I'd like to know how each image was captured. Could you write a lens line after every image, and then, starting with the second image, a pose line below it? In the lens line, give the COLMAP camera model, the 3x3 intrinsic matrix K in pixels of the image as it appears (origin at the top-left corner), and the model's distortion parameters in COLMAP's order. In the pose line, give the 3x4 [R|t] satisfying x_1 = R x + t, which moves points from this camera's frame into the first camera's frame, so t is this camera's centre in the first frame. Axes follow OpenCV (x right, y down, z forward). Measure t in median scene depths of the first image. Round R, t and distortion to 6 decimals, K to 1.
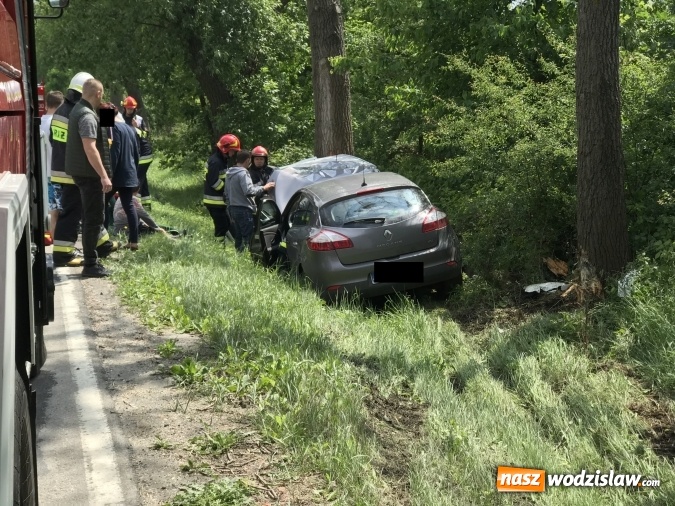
lens RADIAL K [[1136.9, 0, 331.1], [0, 1136.9, 255.7], [0, 0, 1]] dist [0.039130, 0.000000]
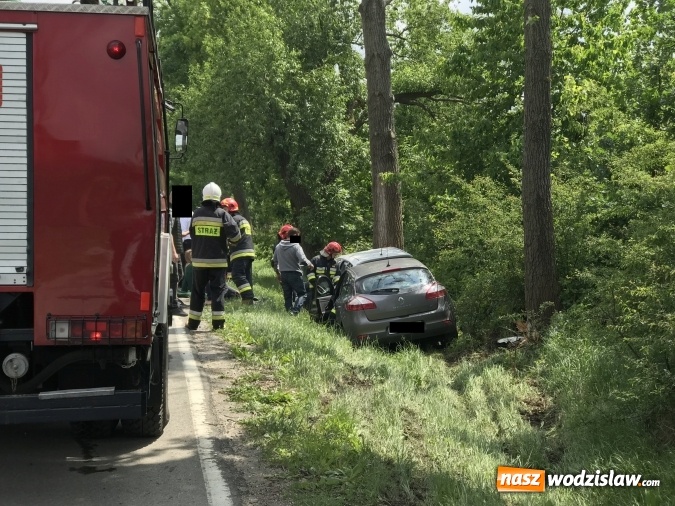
lens RADIAL K [[1136.9, 0, 340.1], [0, 1136.9, 255.0], [0, 0, 1]] dist [0.039130, 0.000000]
pose [[0.996166, 0.019172, -0.085361, 0.091946], [-0.026763, 0.995700, -0.088689, 0.052159], [0.083293, 0.090634, 0.992395, -0.411086]]
